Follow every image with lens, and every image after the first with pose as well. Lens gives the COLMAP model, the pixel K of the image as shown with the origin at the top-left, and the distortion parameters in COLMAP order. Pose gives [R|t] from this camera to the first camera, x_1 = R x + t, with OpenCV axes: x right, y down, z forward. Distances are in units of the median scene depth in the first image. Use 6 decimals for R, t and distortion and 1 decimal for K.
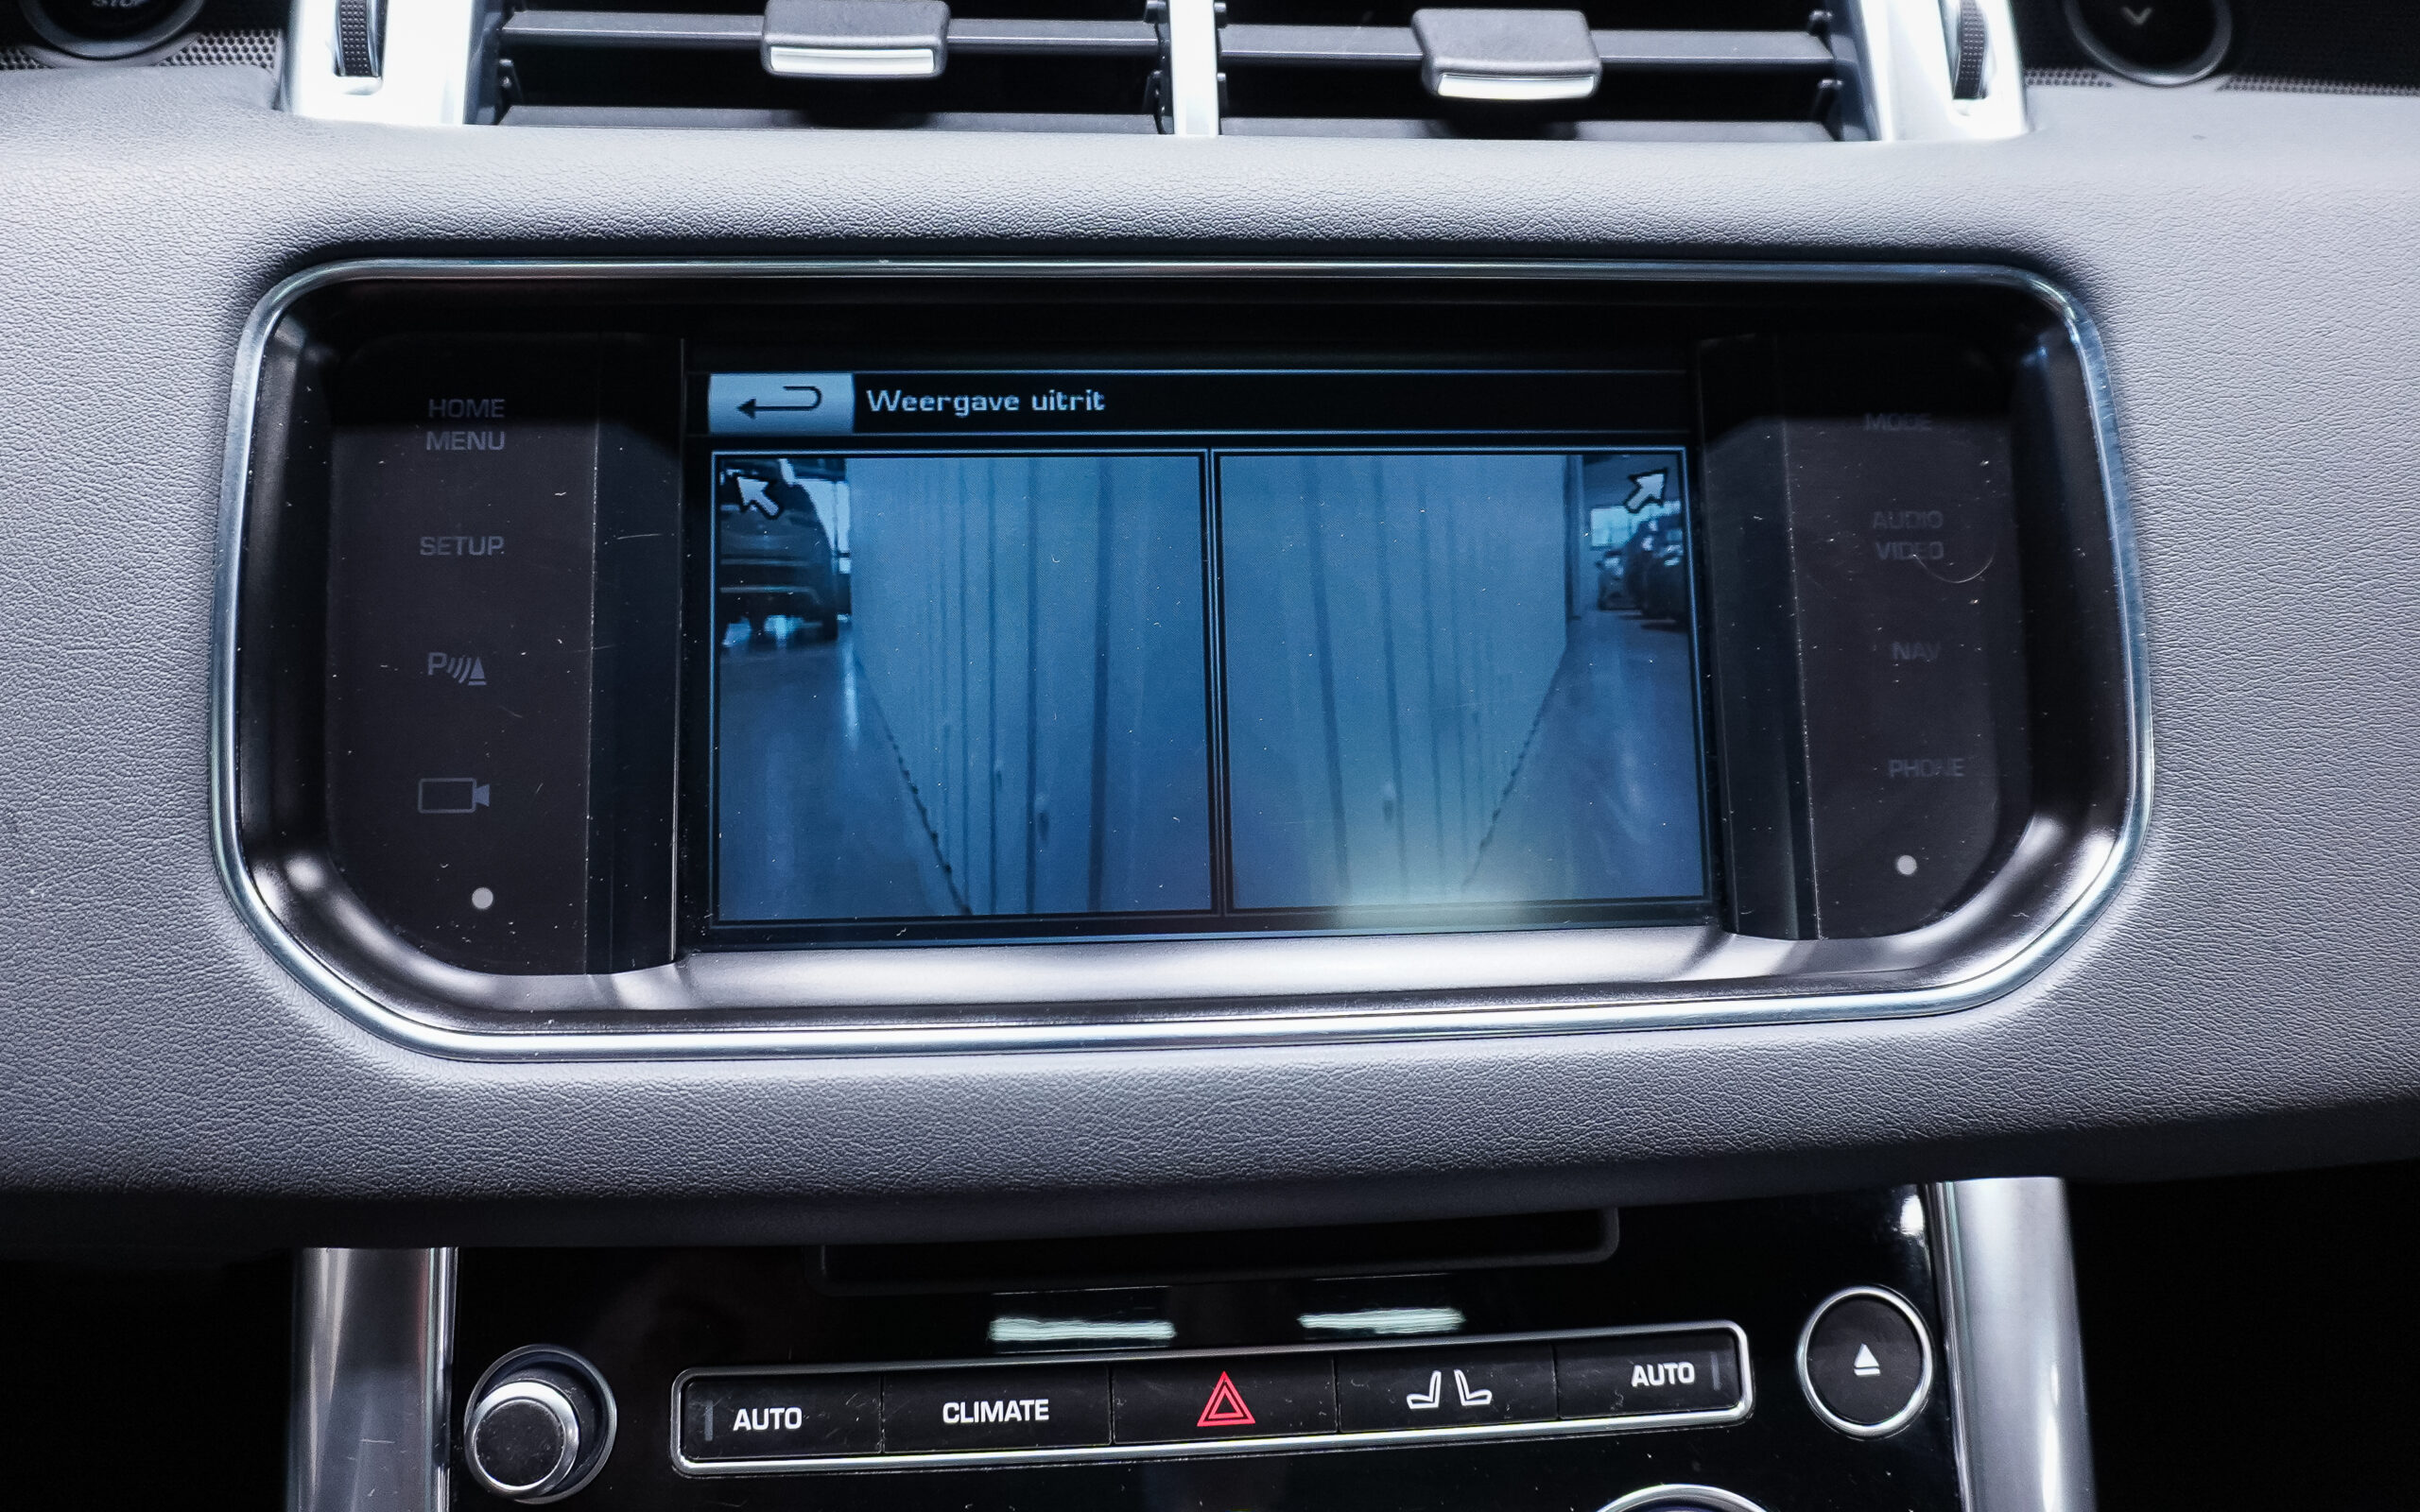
lens RADIAL K [[1793.2, 0, 1143.2], [0, 1793.2, 666.5], [0, 0, 1]] dist [-0.055412, 0.034688]
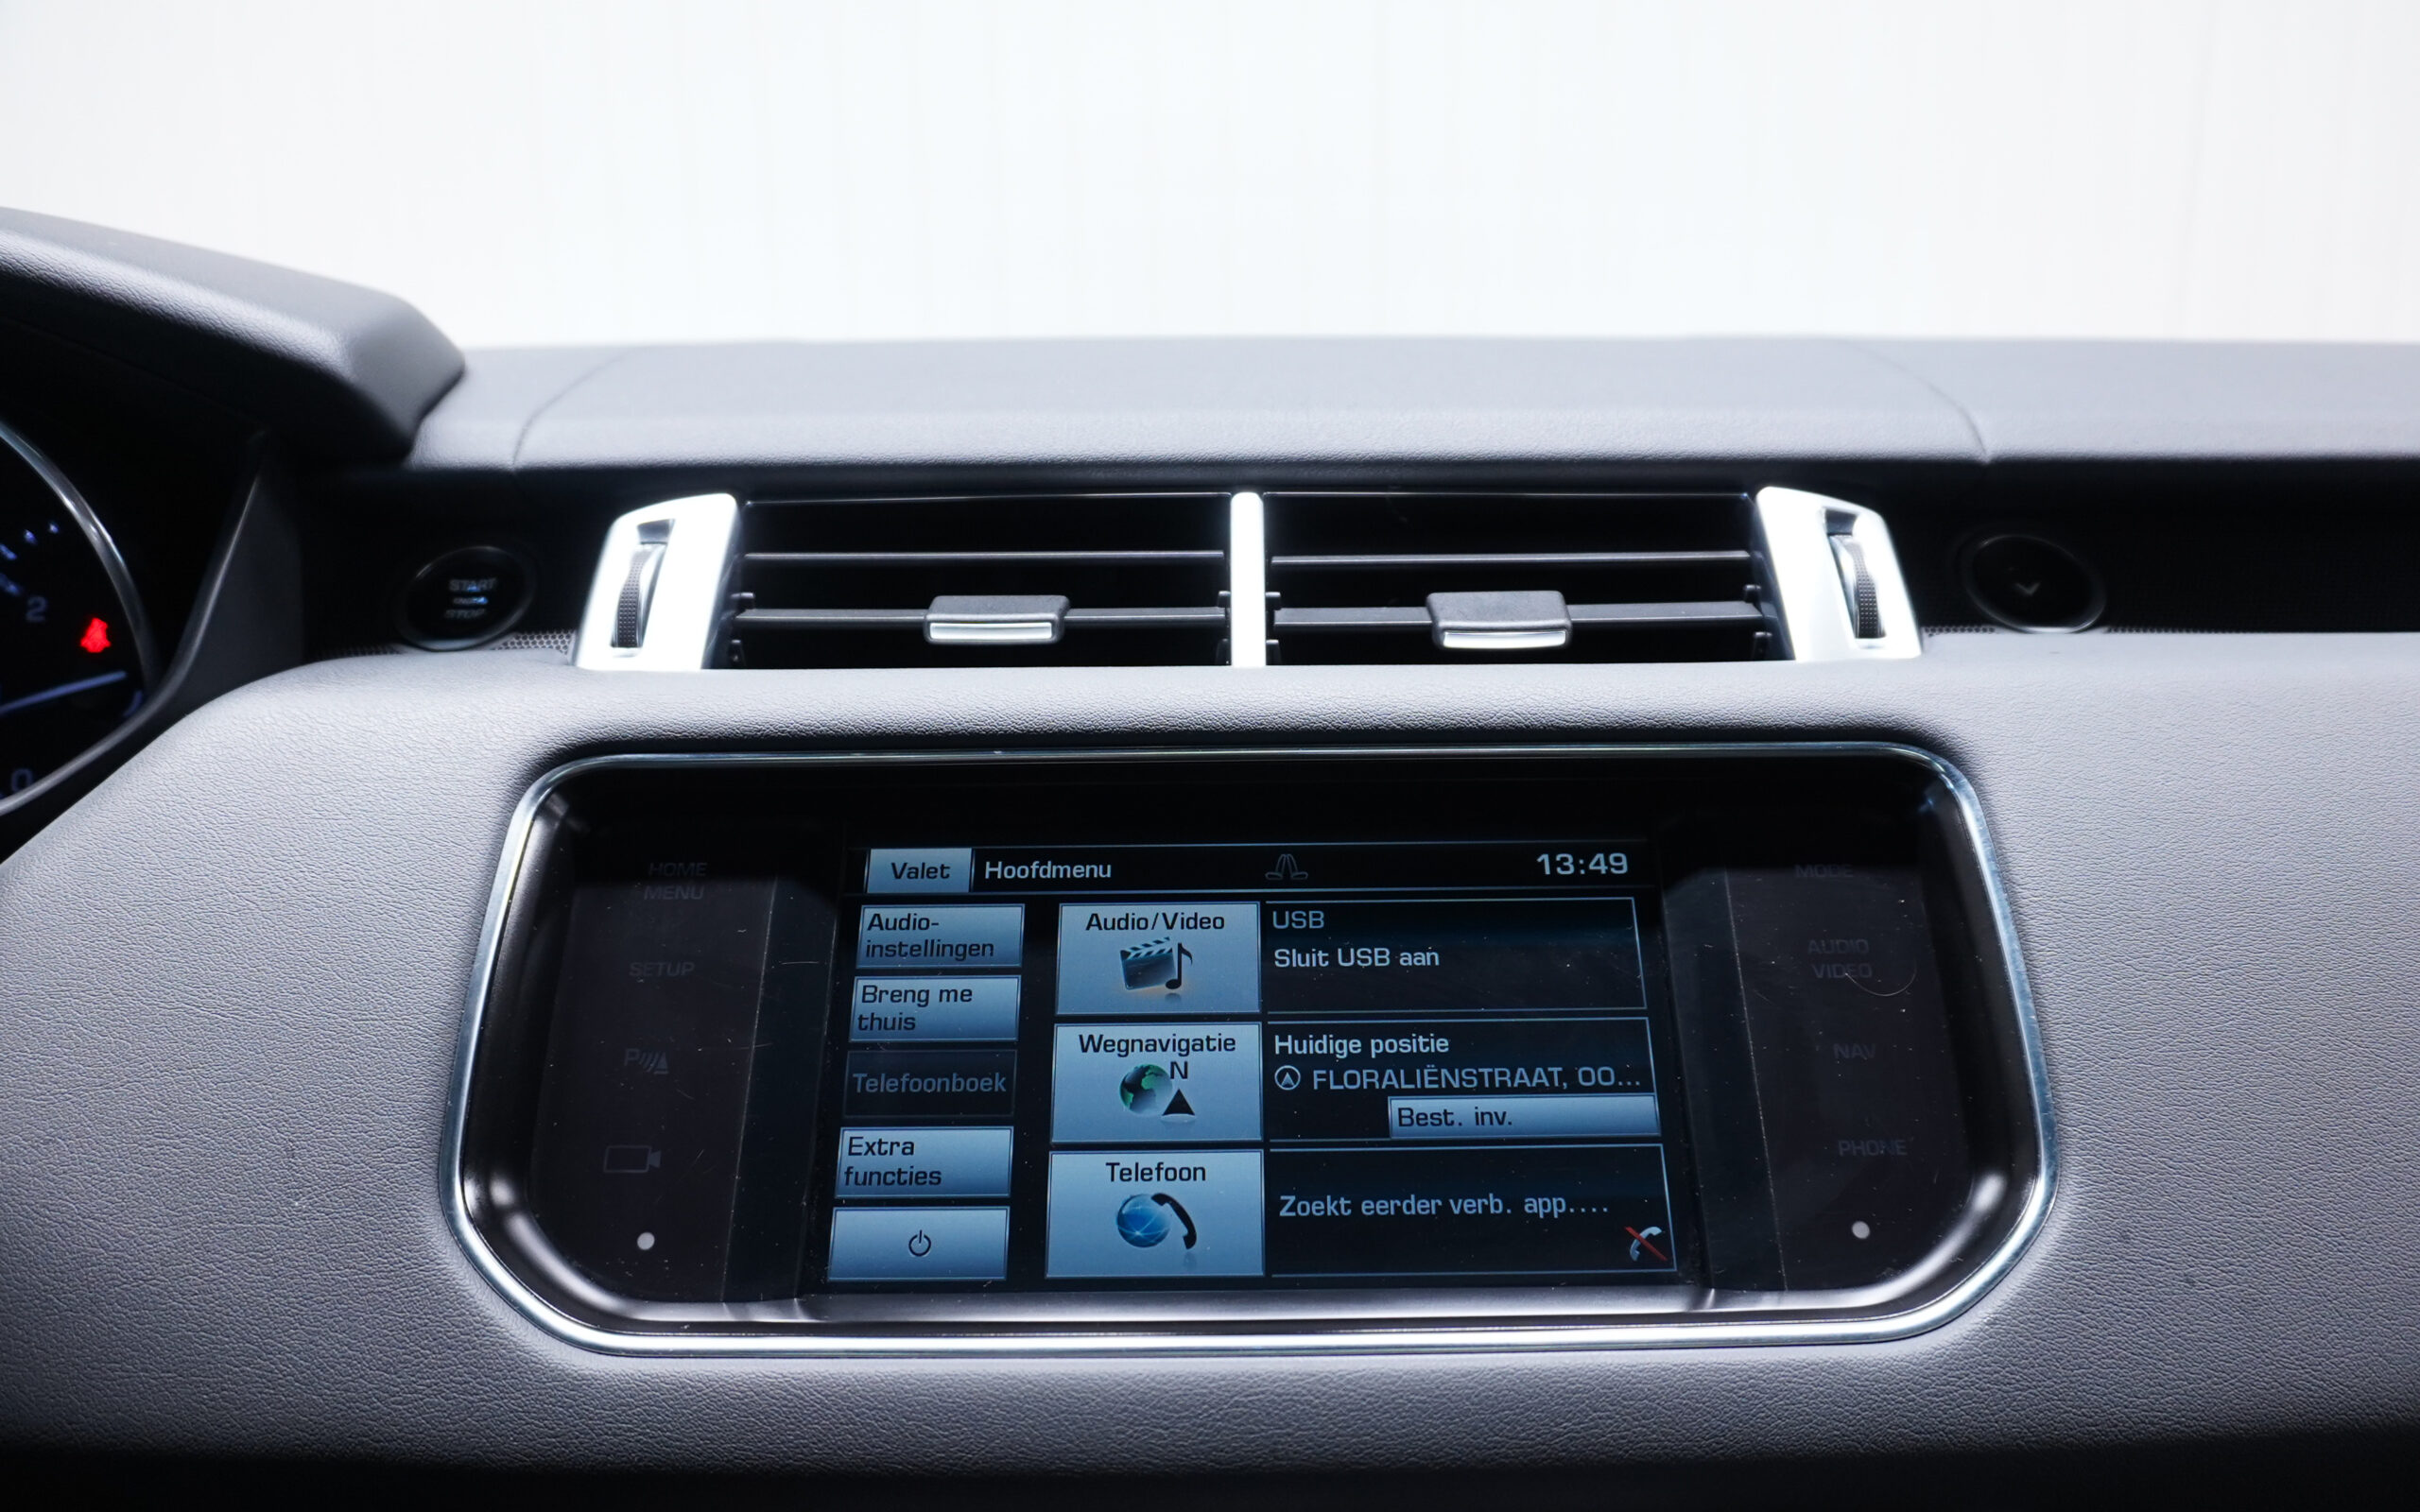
lens RADIAL K [[1793.2, 0, 1241.6], [0, 1793.2, 825.9], [0, 0, 1]] dist [-0.055412, 0.034688]
pose [[0.996458, -0.023455, -0.080760, 0.137414], [-0.005681, 0.939350, -0.342912, 0.272386], [0.083905, 0.342156, 0.935889, -0.197594]]
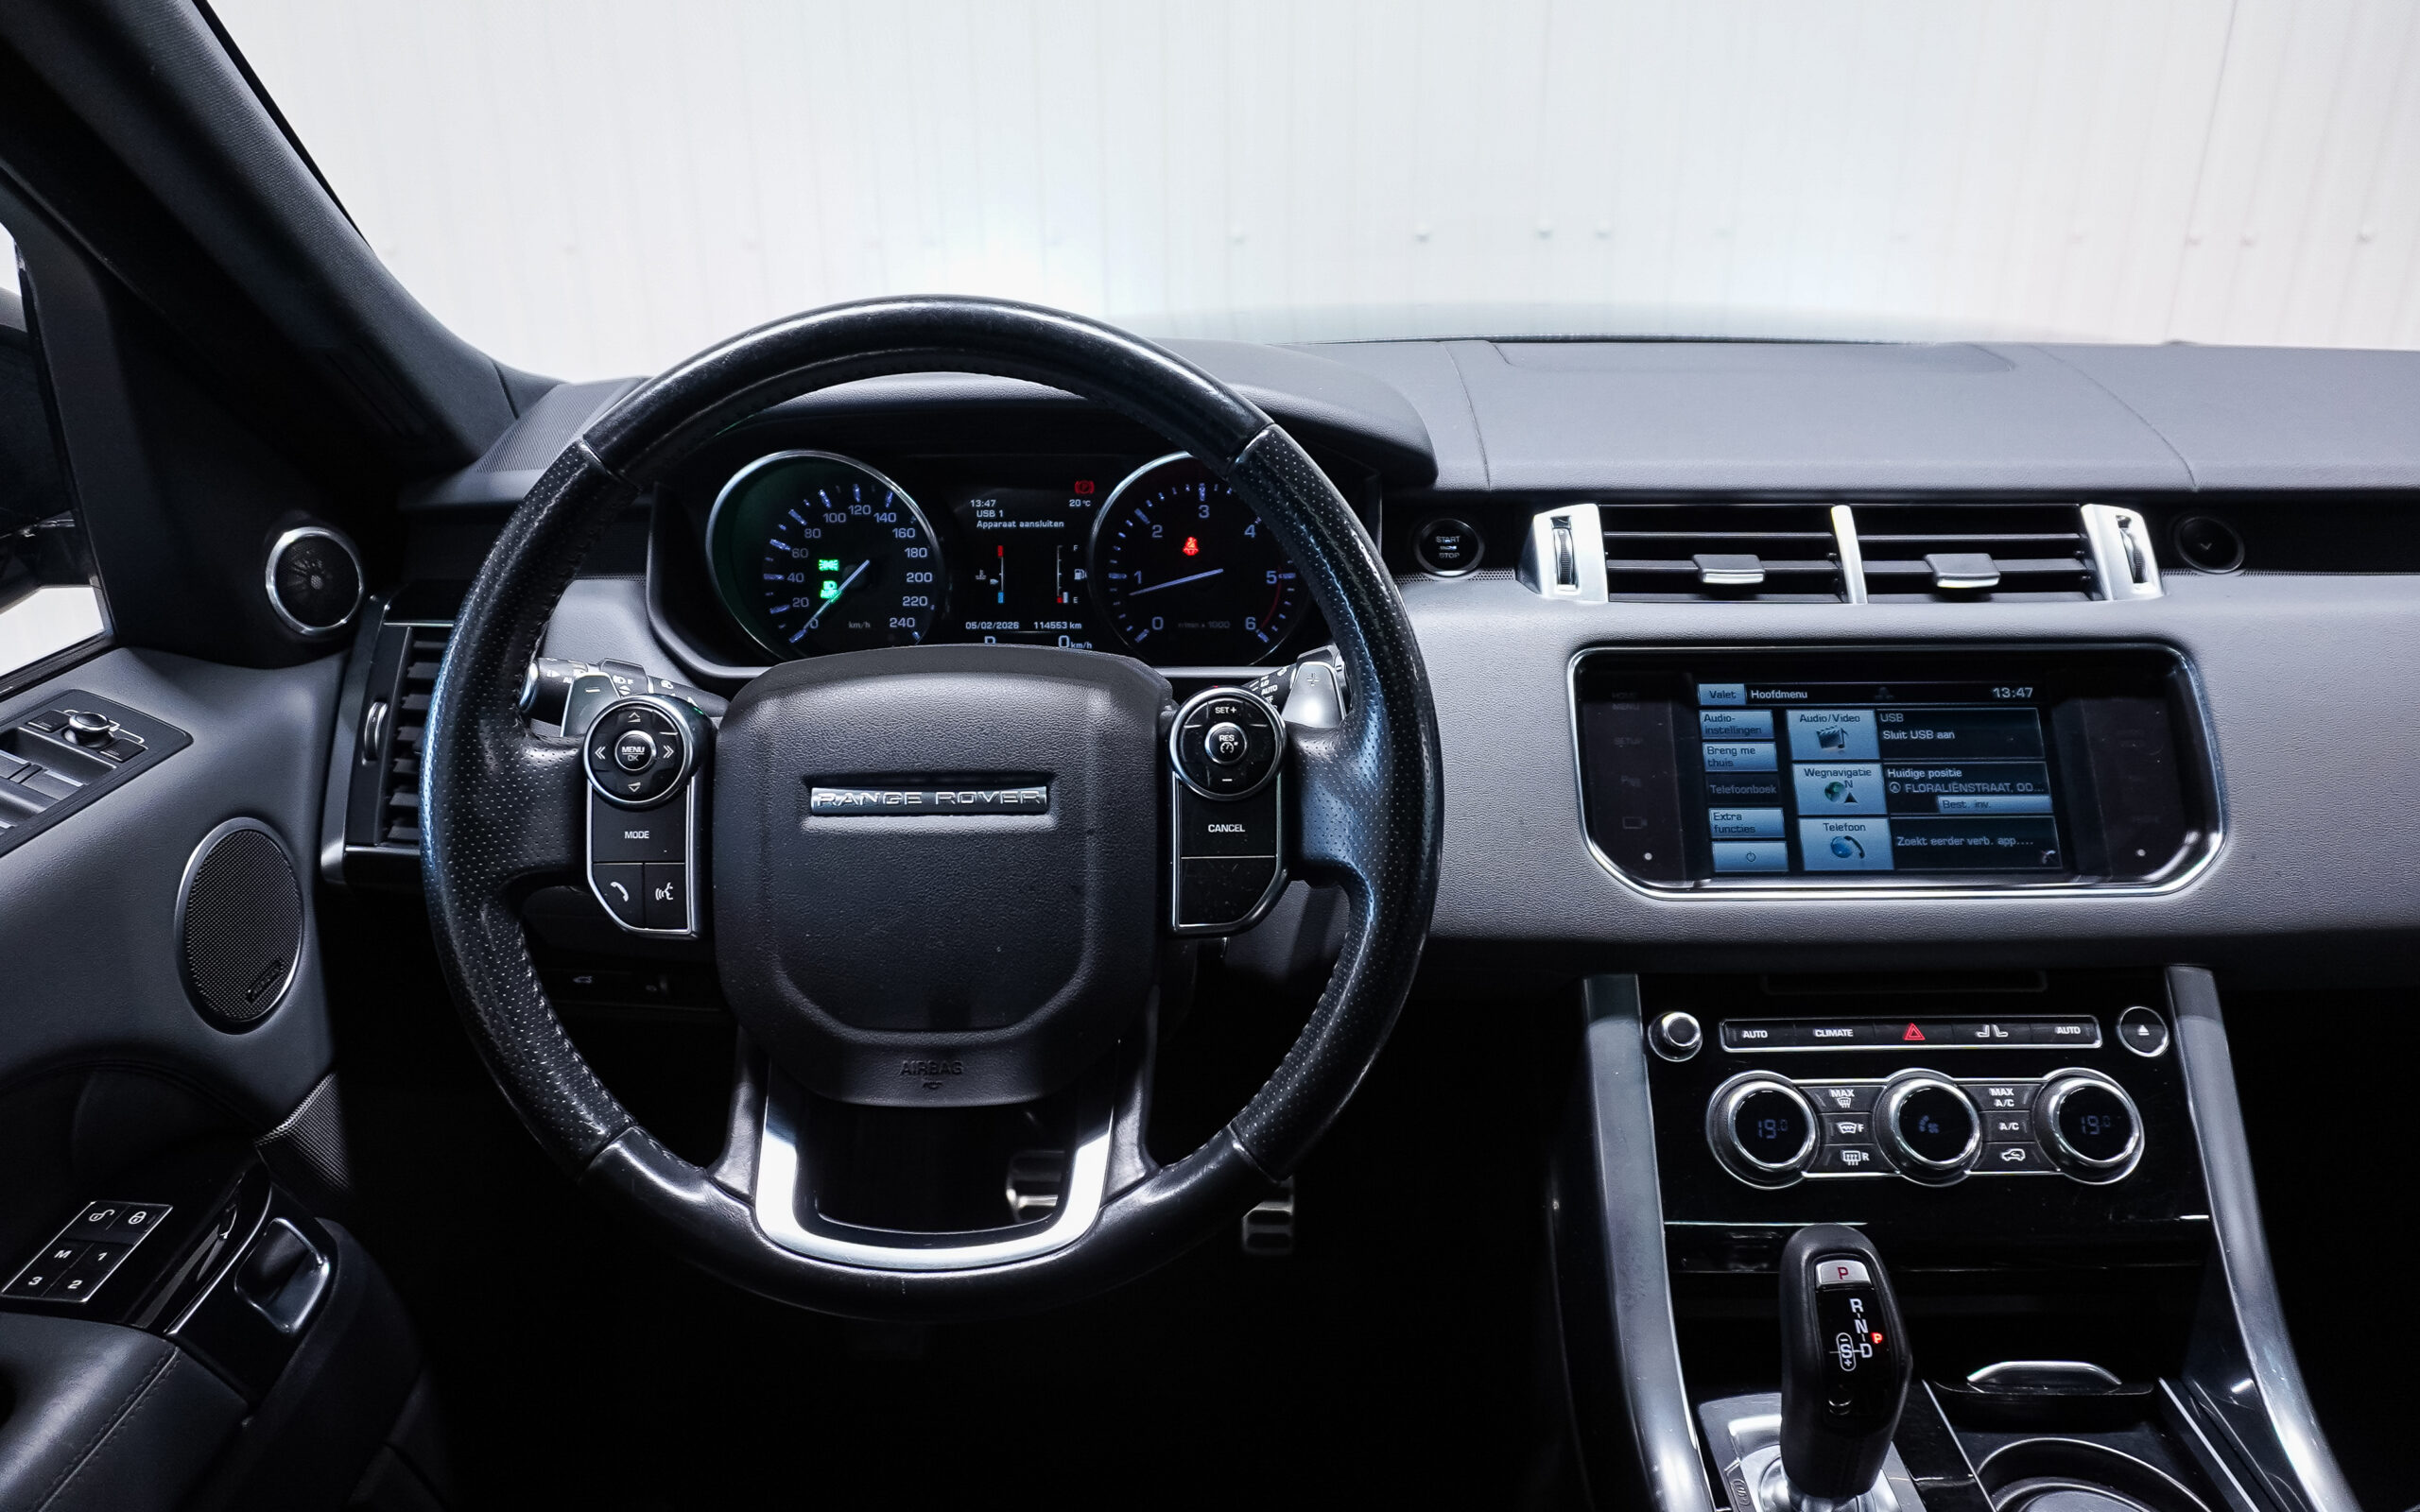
lens RADIAL K [[1793.2, 0, 1132.6], [0, 1793.2, 730.5], [0, 0, 1]] dist [-0.055412, 0.034688]
pose [[0.995562, -0.006680, -0.093867, -0.924249], [-0.010748, 0.982878, -0.183945, 0.470279], [0.093488, 0.184138, 0.978444, -1.983684]]
